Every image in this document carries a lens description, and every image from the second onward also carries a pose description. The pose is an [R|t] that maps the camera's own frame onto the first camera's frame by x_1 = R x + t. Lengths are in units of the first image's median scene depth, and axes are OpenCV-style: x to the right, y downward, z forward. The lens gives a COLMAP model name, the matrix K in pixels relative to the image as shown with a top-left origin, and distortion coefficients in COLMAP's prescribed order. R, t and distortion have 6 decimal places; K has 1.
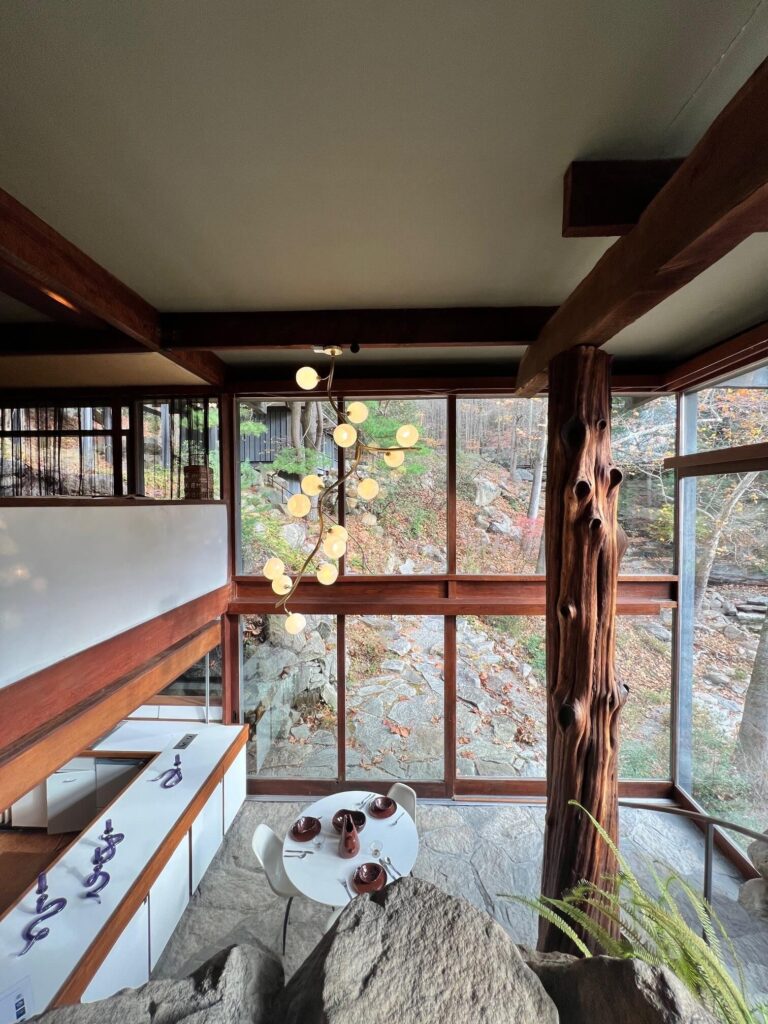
lens RADIAL K [[408.6, 0, 385.1], [0, 408.6, 508.5], [0, 0, 1]] dist [-0.000791, -0.000079]
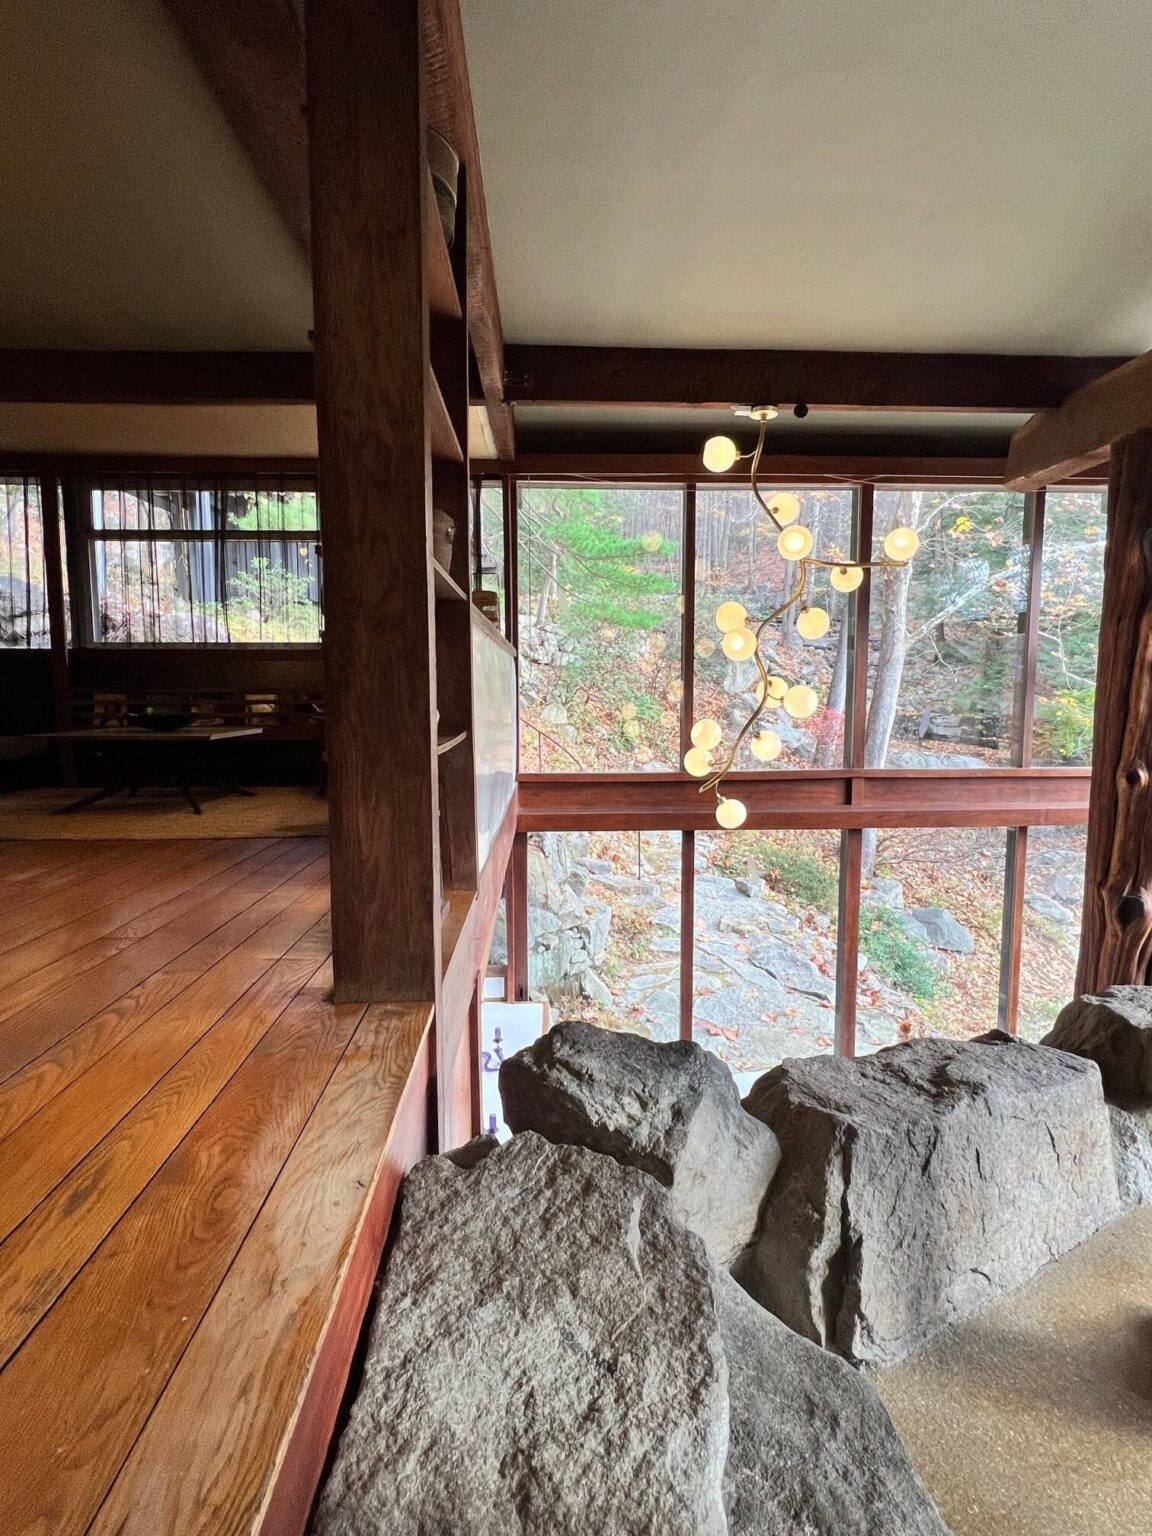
lens RADIAL K [[790.1, 0, 577.9], [0, 790.1, 760.1], [0, 0, 1]] dist [0.000573, 0.000488]
pose [[0.996716, -0.004189, 0.080873, -0.381226], [-0.001552, 0.997490, 0.070790, 0.061186], [-0.080967, -0.070683, 0.994207, -0.207617]]
